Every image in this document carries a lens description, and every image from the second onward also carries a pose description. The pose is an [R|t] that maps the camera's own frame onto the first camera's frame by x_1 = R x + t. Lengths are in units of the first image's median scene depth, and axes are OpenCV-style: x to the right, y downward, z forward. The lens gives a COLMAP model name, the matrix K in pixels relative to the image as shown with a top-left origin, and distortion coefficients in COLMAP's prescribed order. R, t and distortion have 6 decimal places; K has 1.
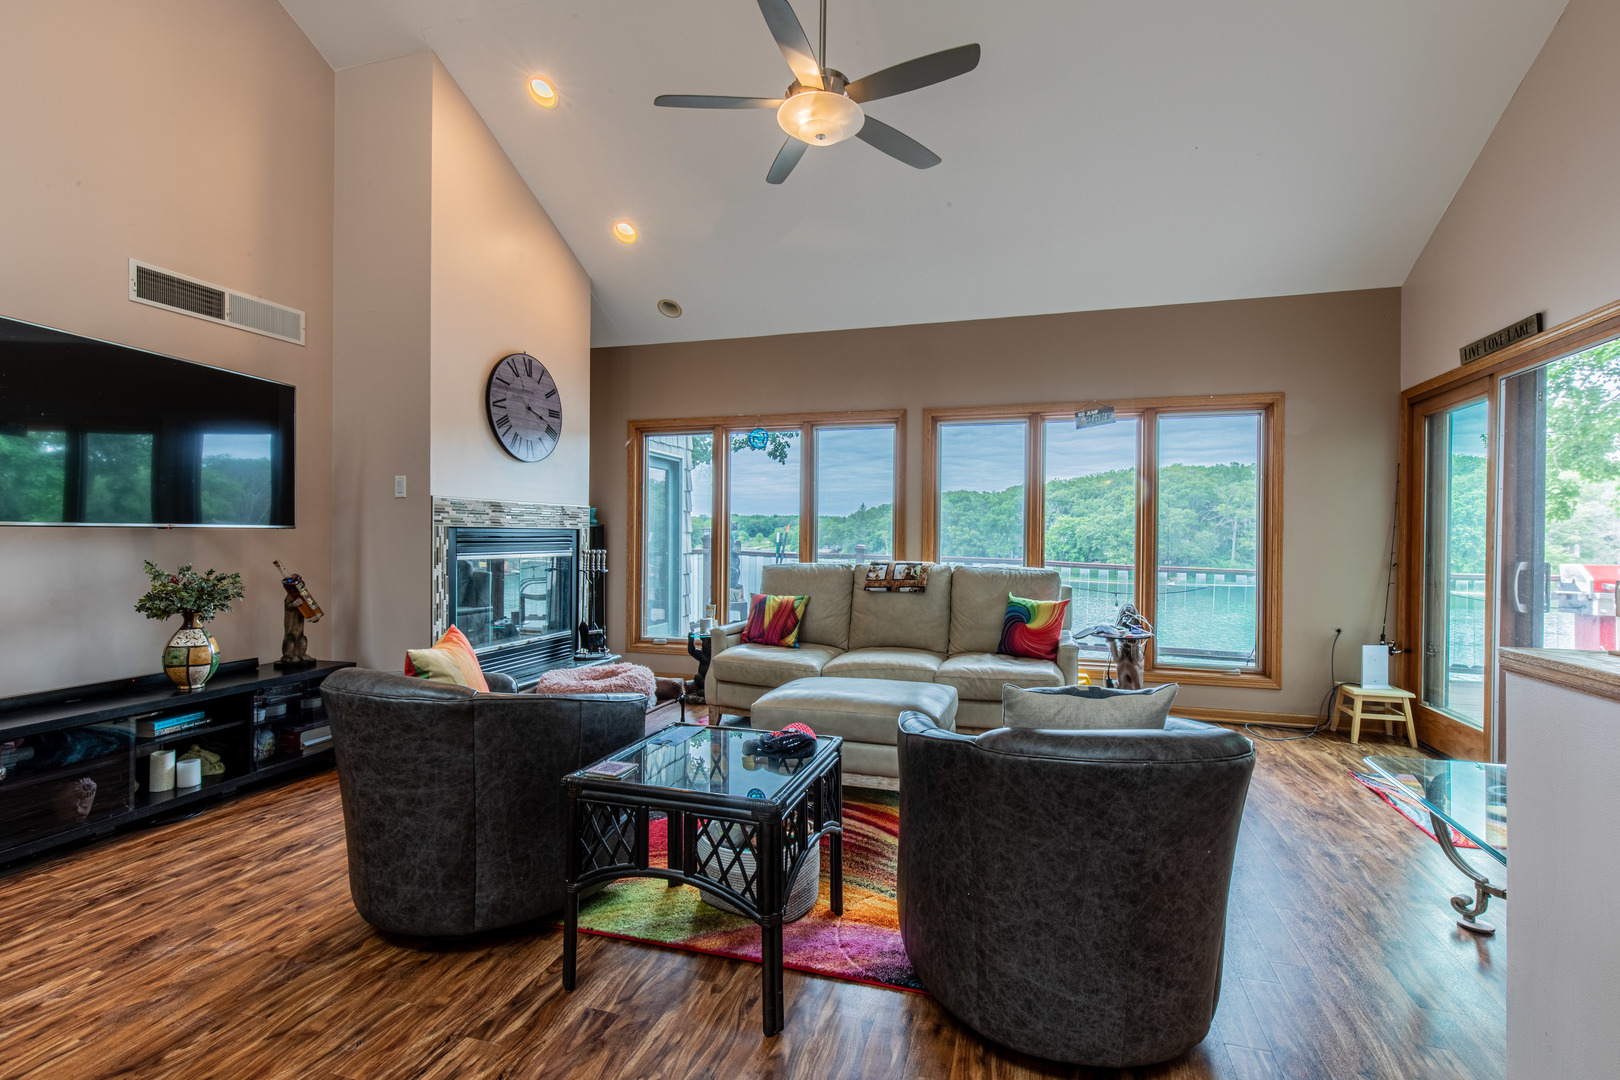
lens RADIAL K [[725.6, 0, 824.0], [0, 725.6, 543.4], [0, 0, 1]] dist [0.007055, -0.000316]
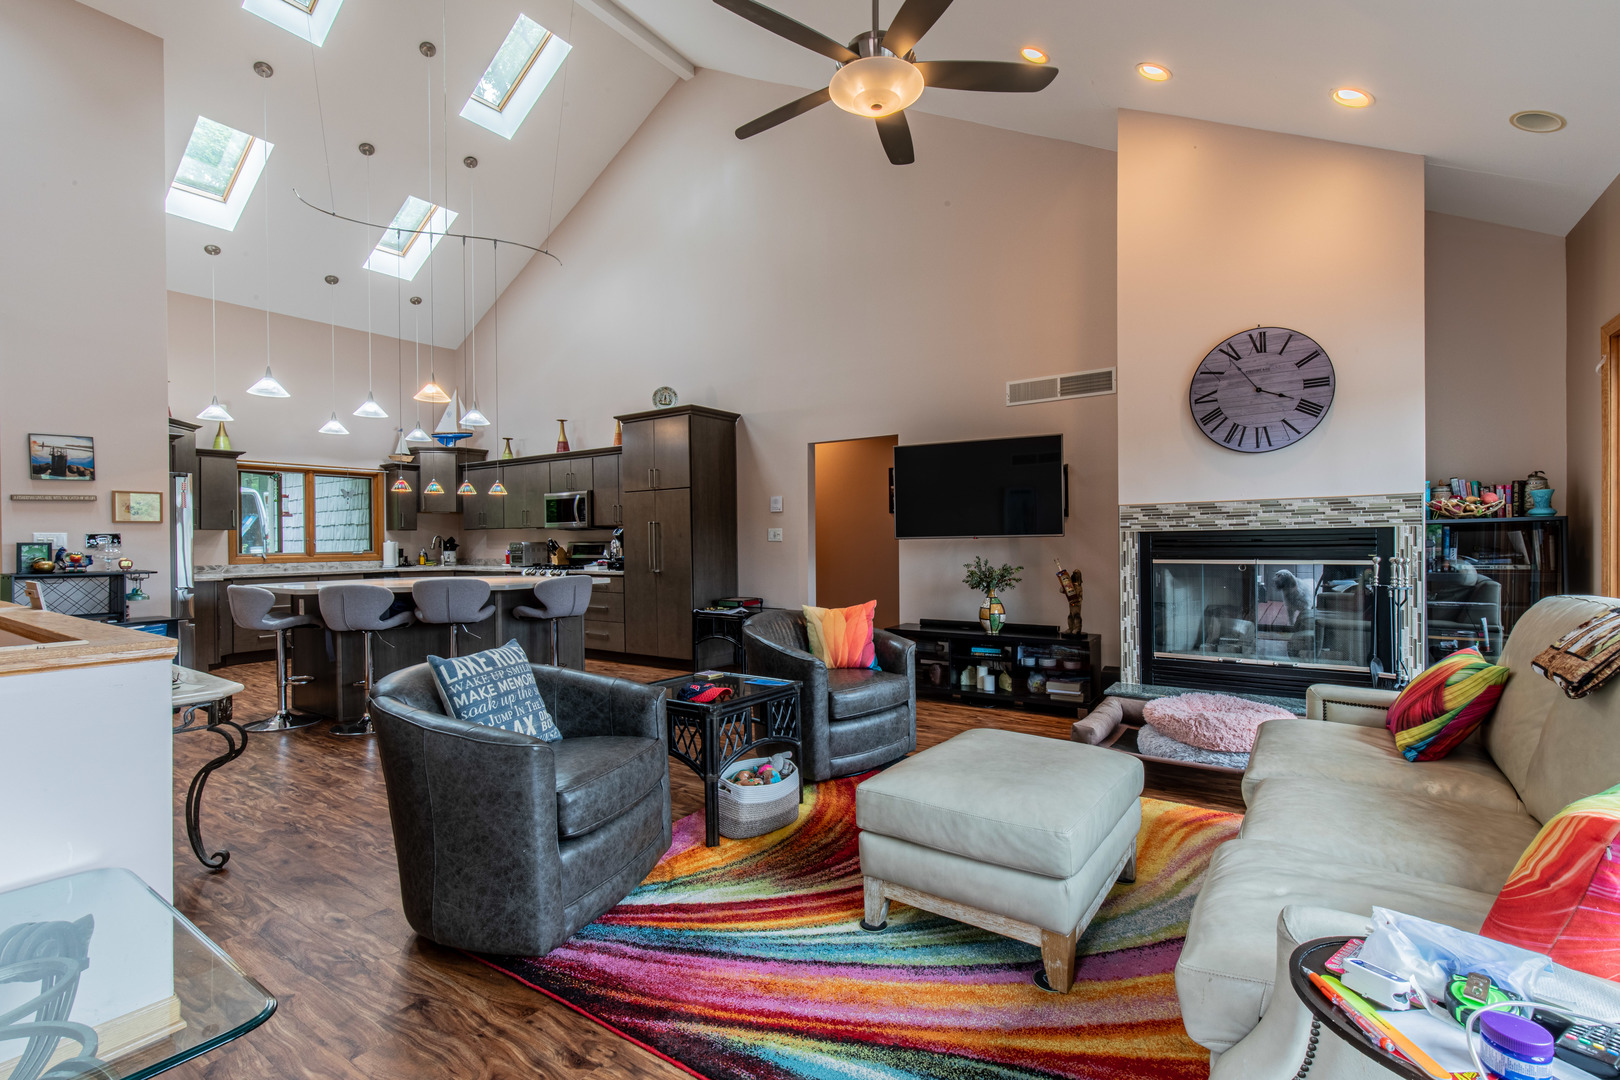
lens RADIAL K [[725.6, 0, 827.2], [0, 725.6, 542.2], [0, 0, 1]] dist [0.007055, -0.000316]
pose [[-0.308750, -0.001634, -0.951142, 0.564715], [0.002176, 0.999995, -0.002424, -0.005286], [0.951141, -0.002818, -0.308744, 0.777335]]
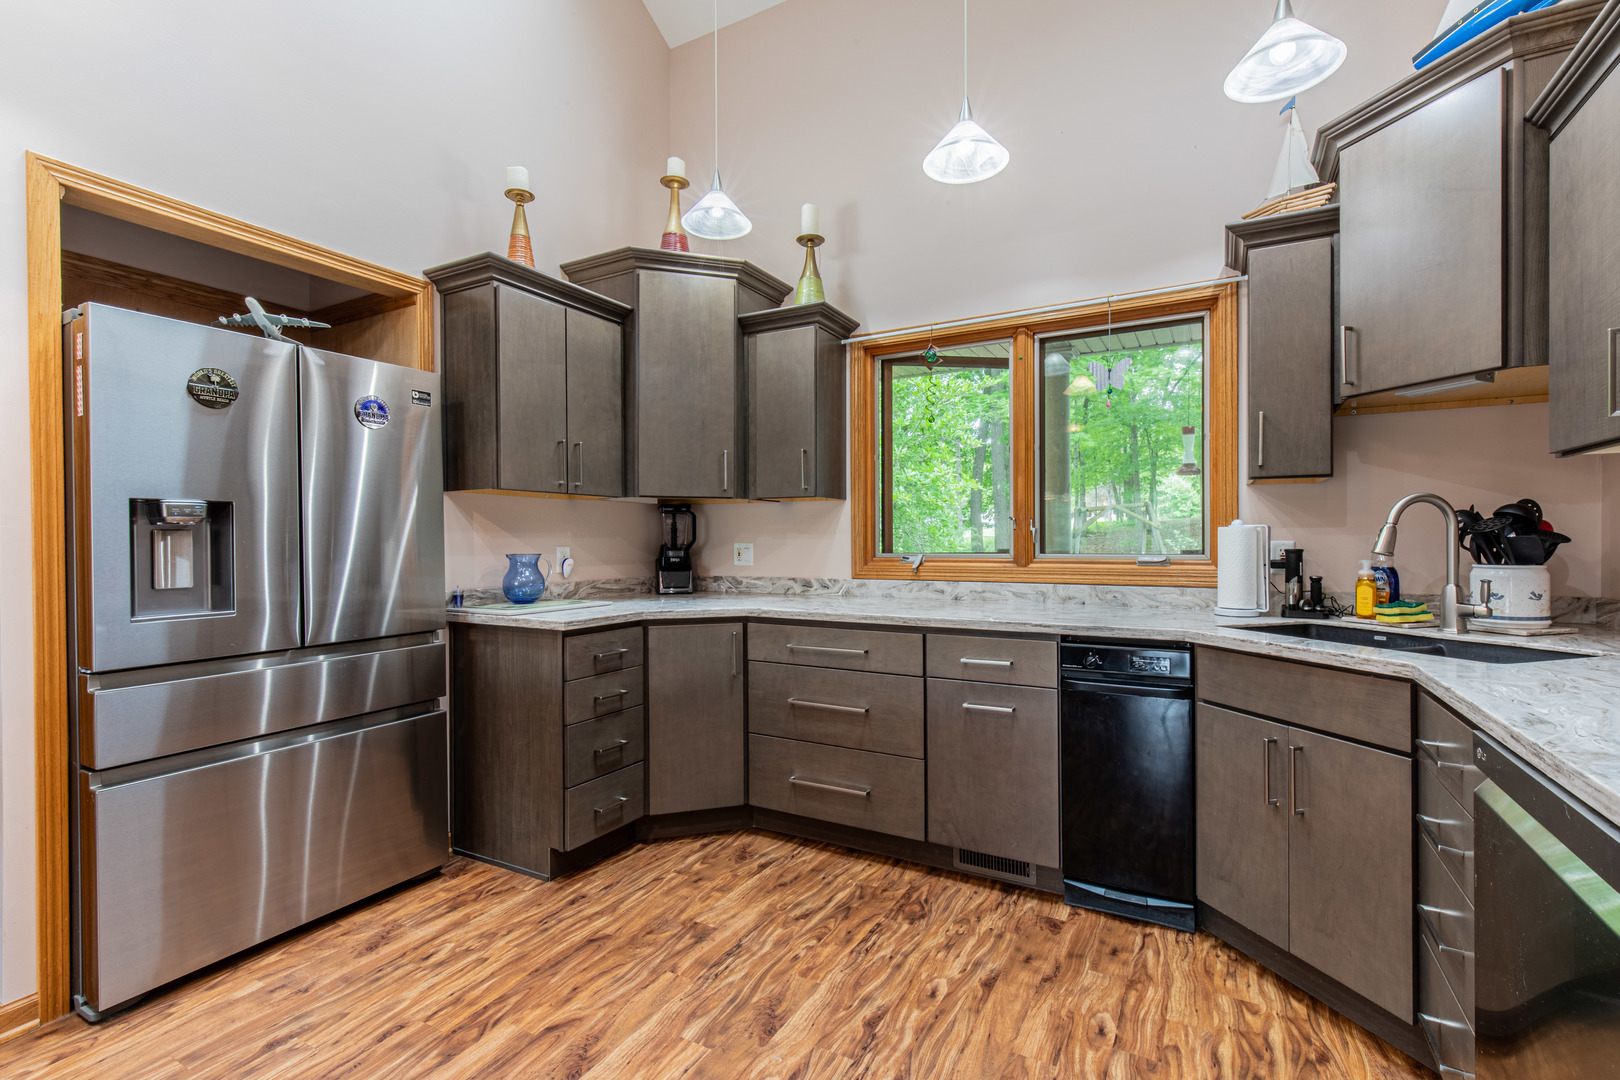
lens RADIAL K [[725.6, 0, 823.8], [0, 725.6, 541.6], [0, 0, 1]] dist [0.007055, -0.000316]
pose [[-0.977162, -0.003541, 0.212464, -0.732728], [-0.001139, 0.999934, 0.011428, -0.007002], [-0.212490, 0.010925, -0.977102, -0.337027]]
